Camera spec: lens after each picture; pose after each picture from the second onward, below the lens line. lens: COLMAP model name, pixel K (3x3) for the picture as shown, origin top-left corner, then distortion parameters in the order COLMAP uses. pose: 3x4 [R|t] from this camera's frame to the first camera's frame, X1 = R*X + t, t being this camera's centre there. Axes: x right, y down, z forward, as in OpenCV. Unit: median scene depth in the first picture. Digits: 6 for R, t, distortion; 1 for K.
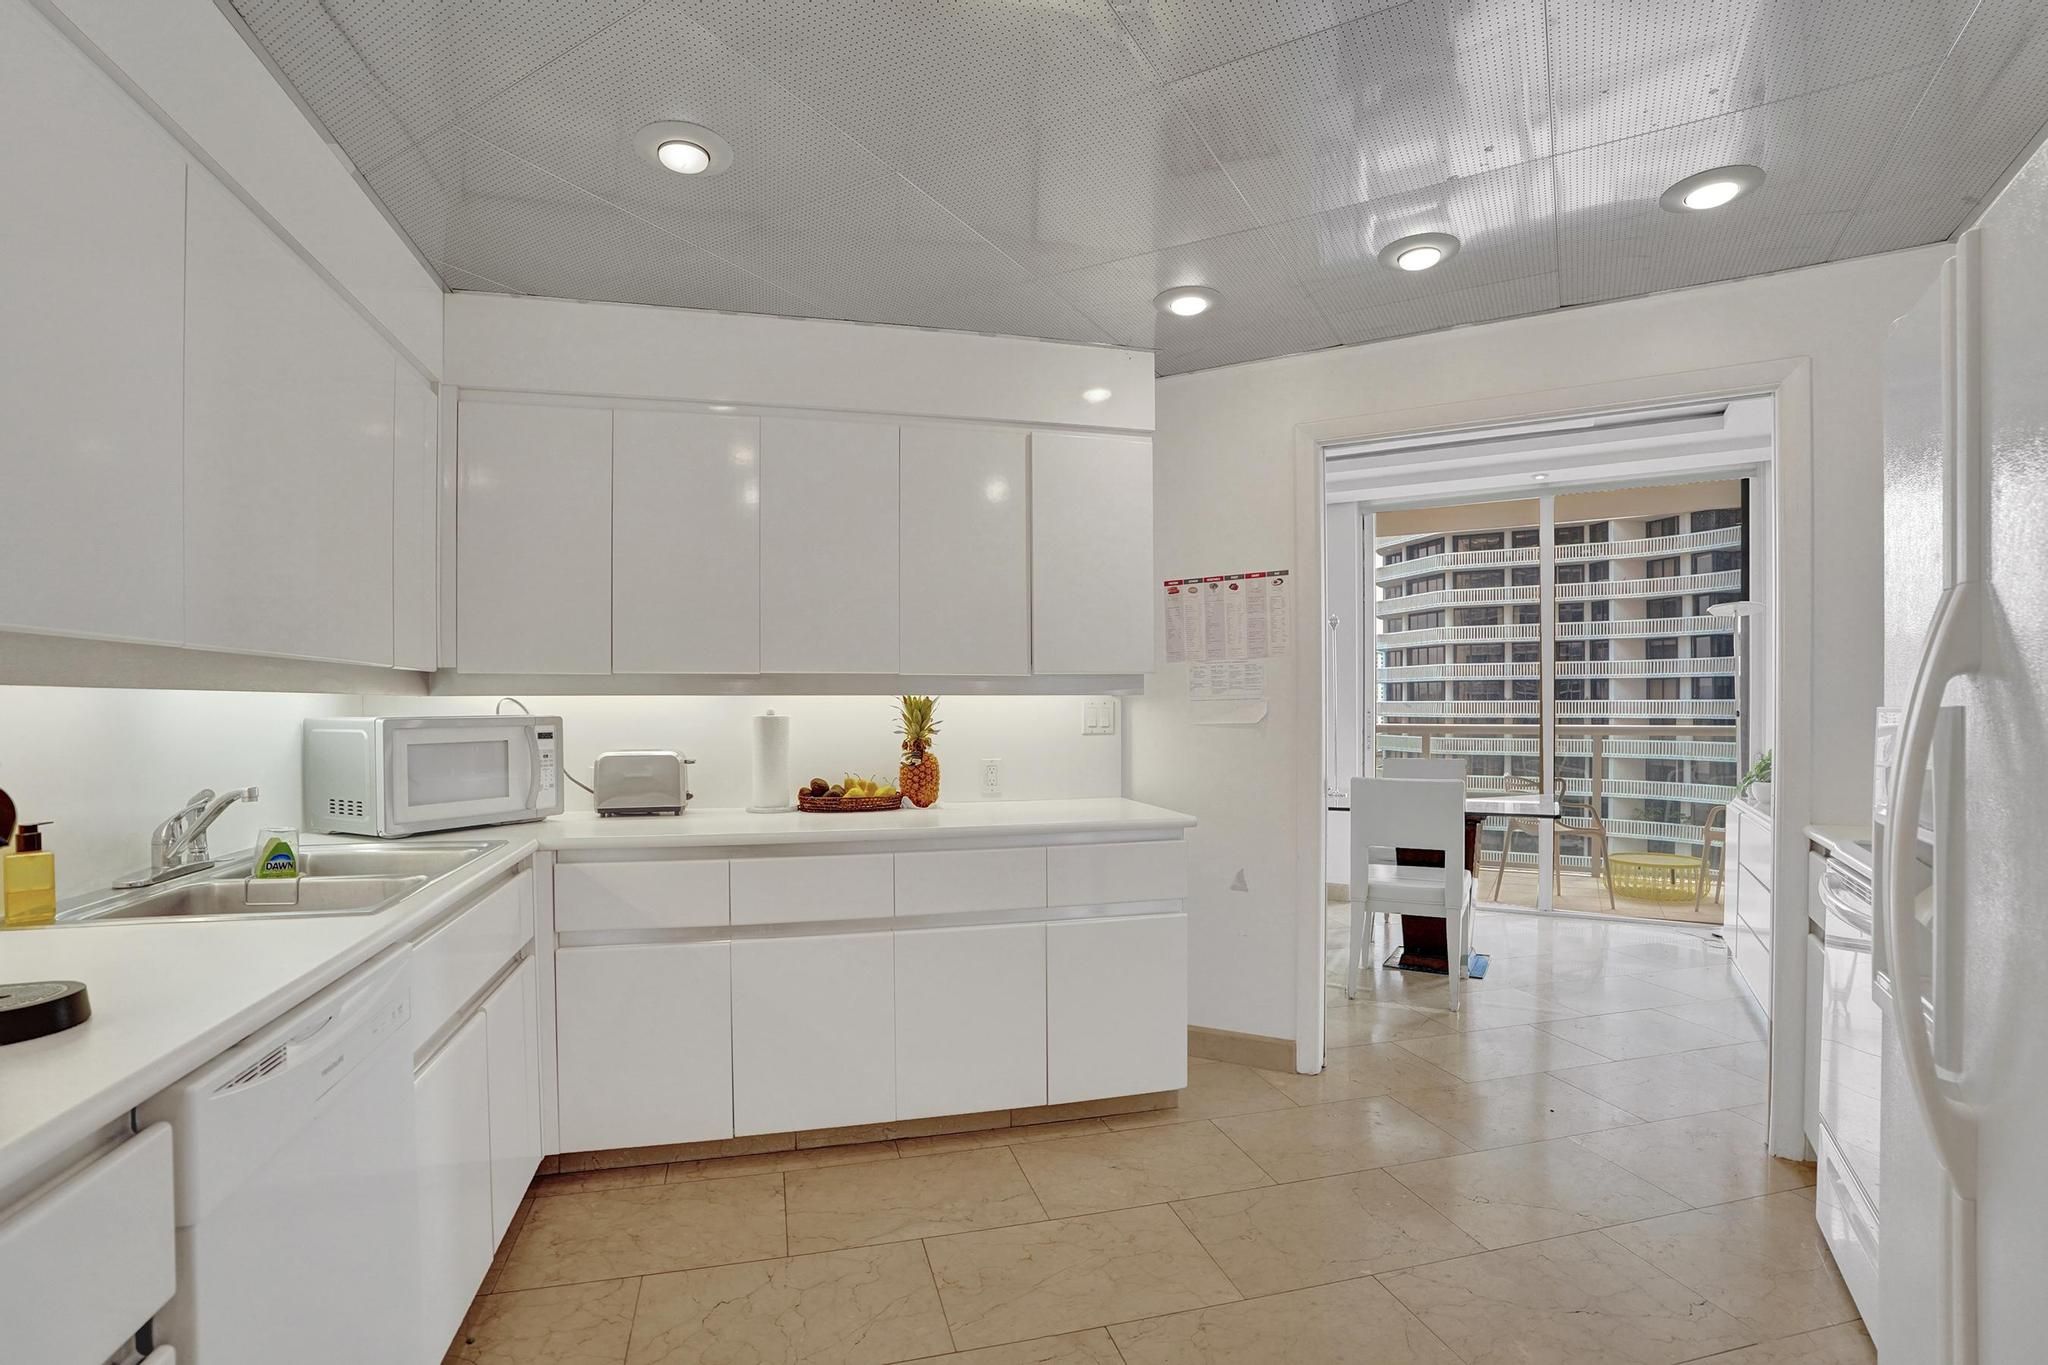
lens RADIAL K [[960.2, 0, 1013.9], [0, 960.2, 686.7], [0, 0, 1]] dist [-0.066206, 0.025717]
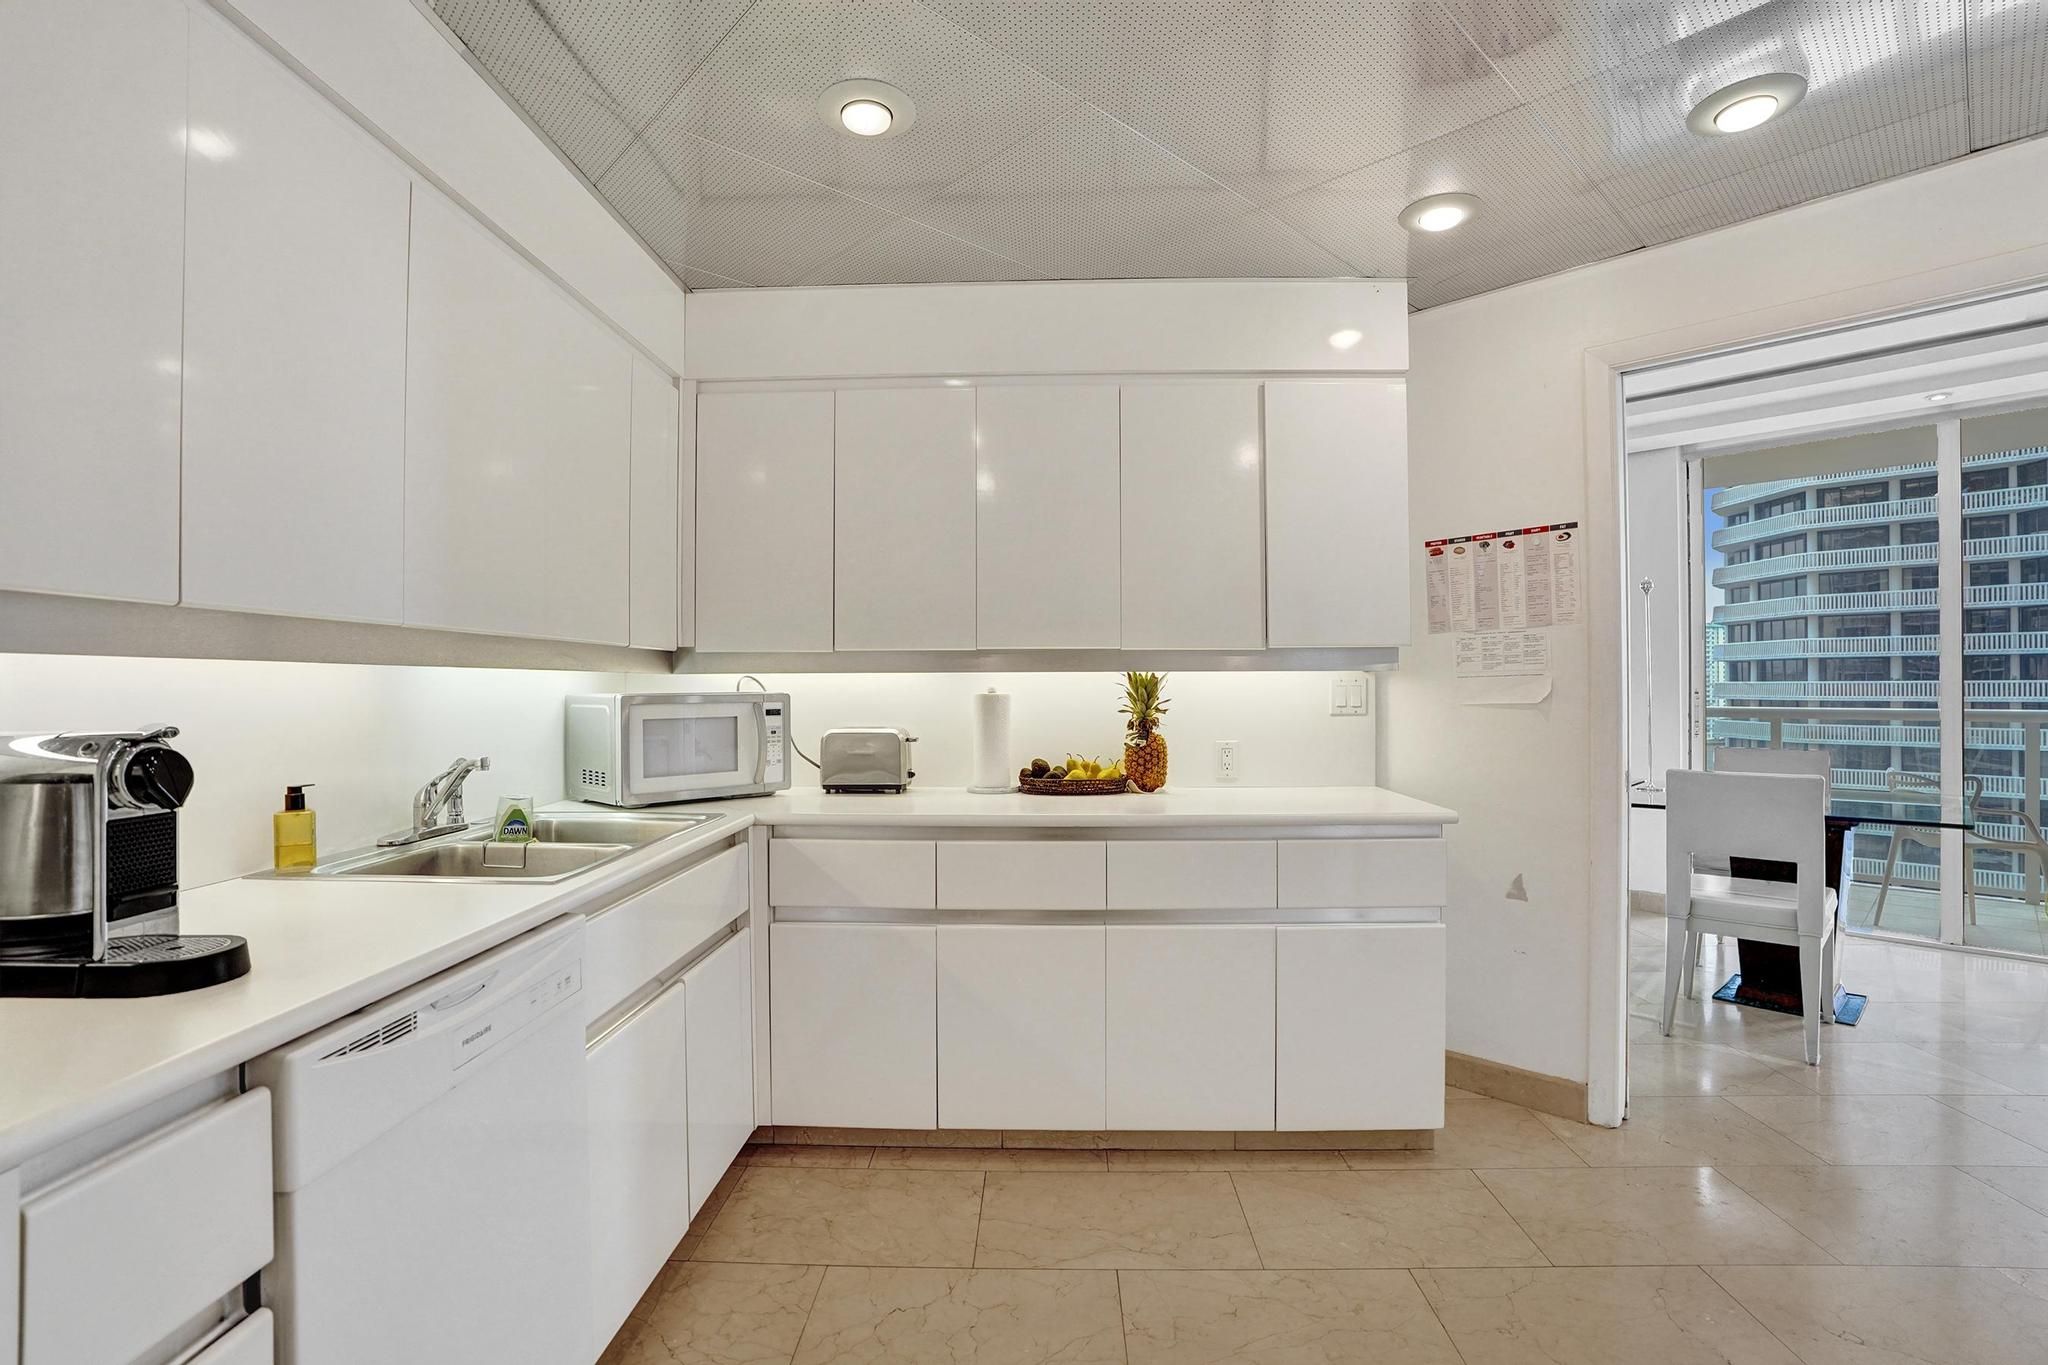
lens RADIAL K [[951.0, 0, 1028.1], [0, 951.0, 664.3], [0, 0, 1]] dist [-0.066178, 0.025257]
pose [[0.961665, -0.006177, -0.274157, 0.047313], [0.004906, 0.999974, -0.005322, 0.005789], [0.274183, 0.003773, 0.961670, 0.079554]]
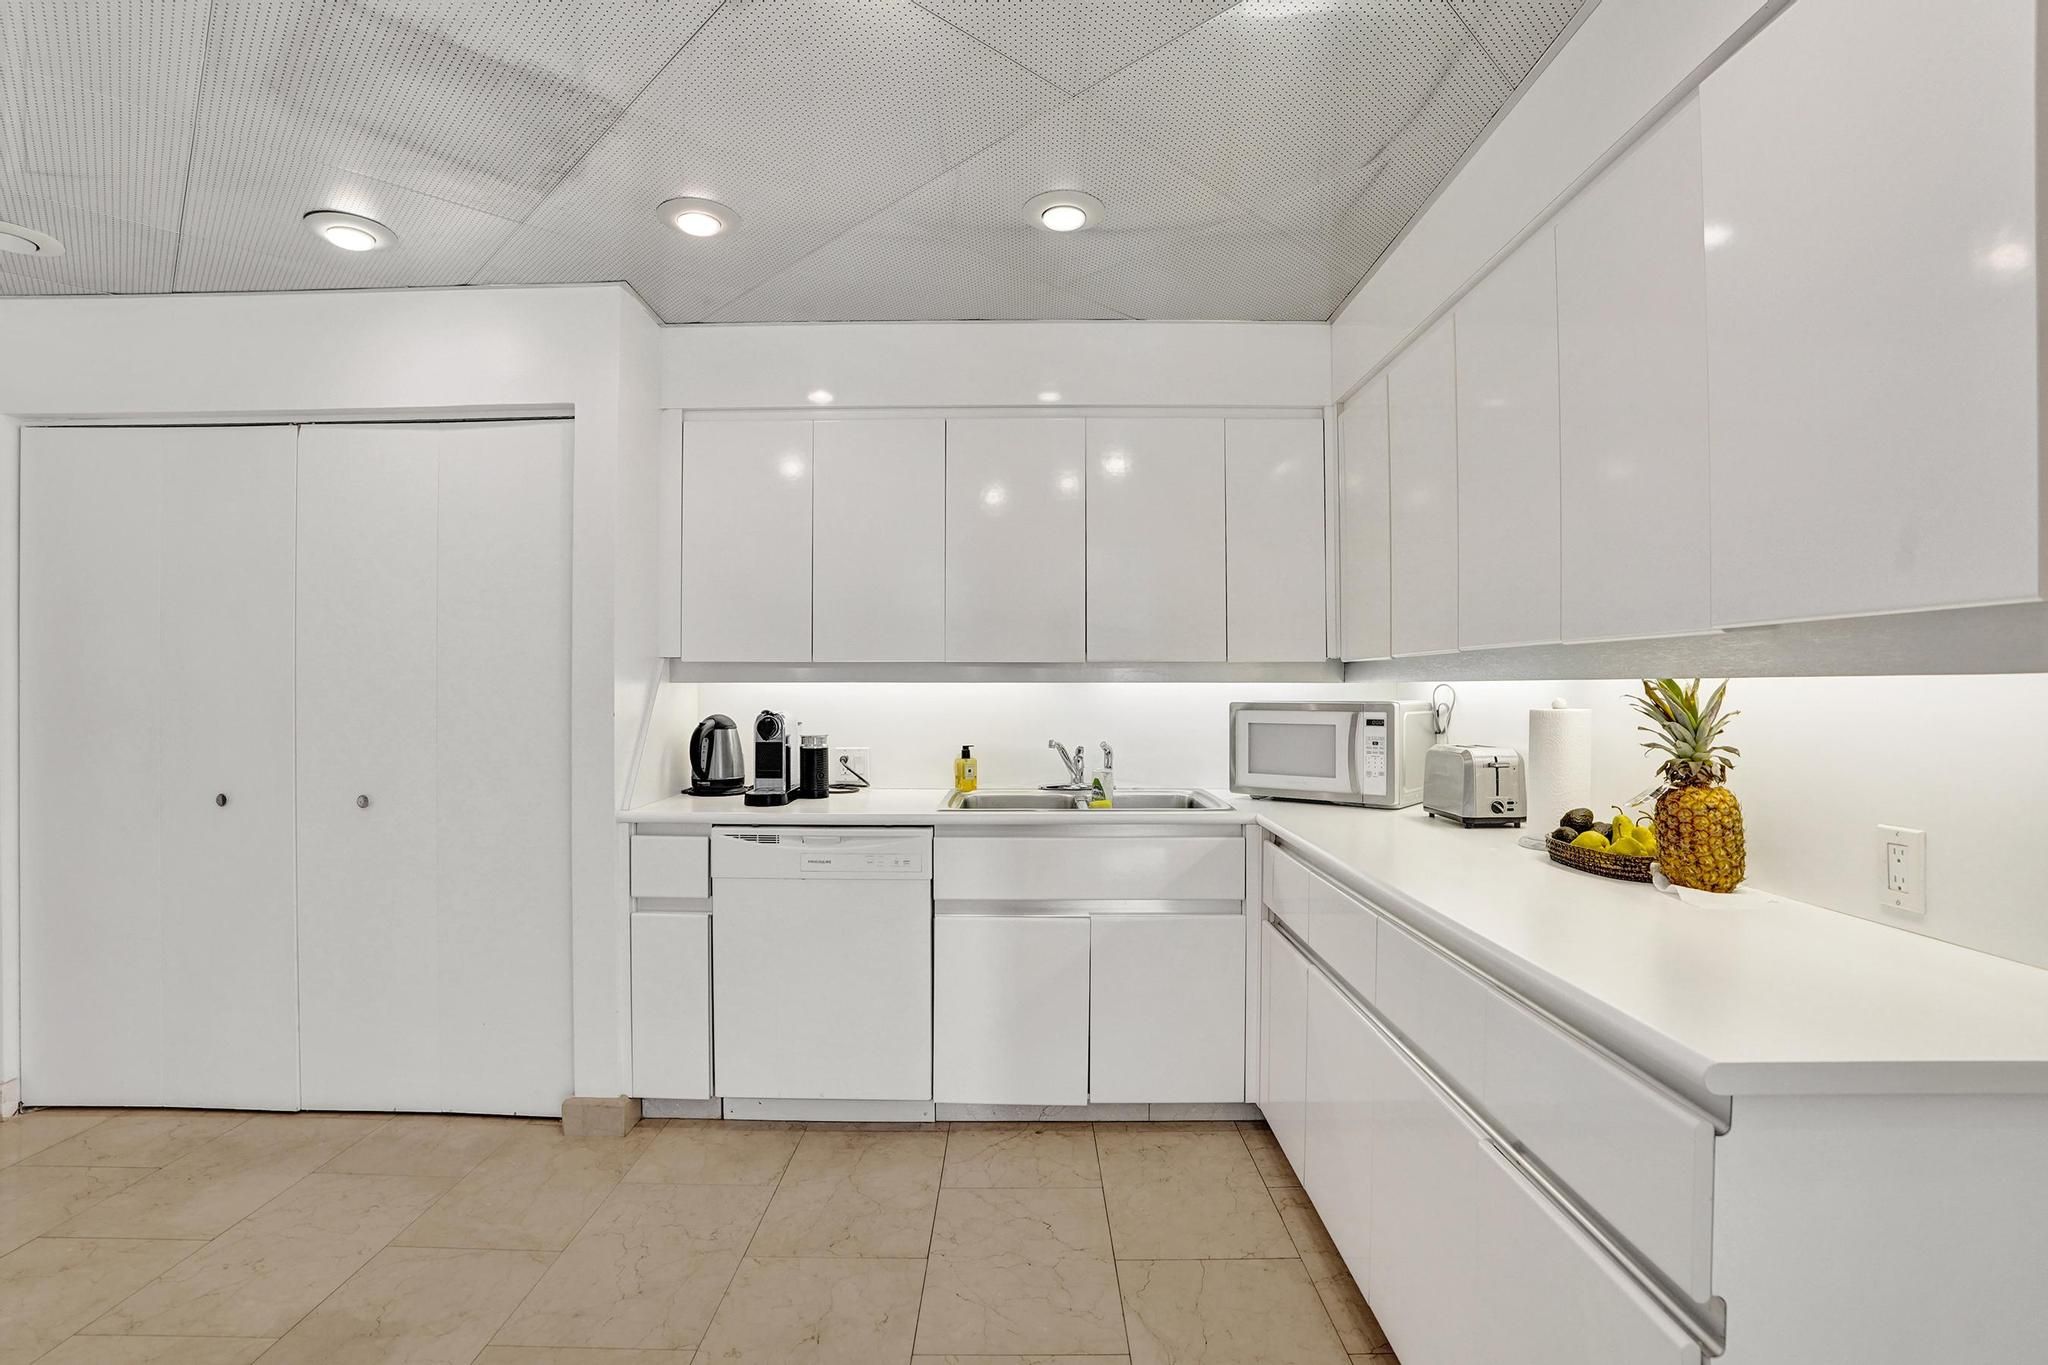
lens RADIAL K [[960.2, 0, 1013.9], [0, 960.2, 686.7], [0, 0, 1]] dist [-0.066206, 0.025717]
pose [[-0.256161, 0.000221, -0.966634, 0.445160], [0.014490, 0.999888, -0.003611, 0.010360], [0.966525, -0.014931, -0.256136, 0.709587]]
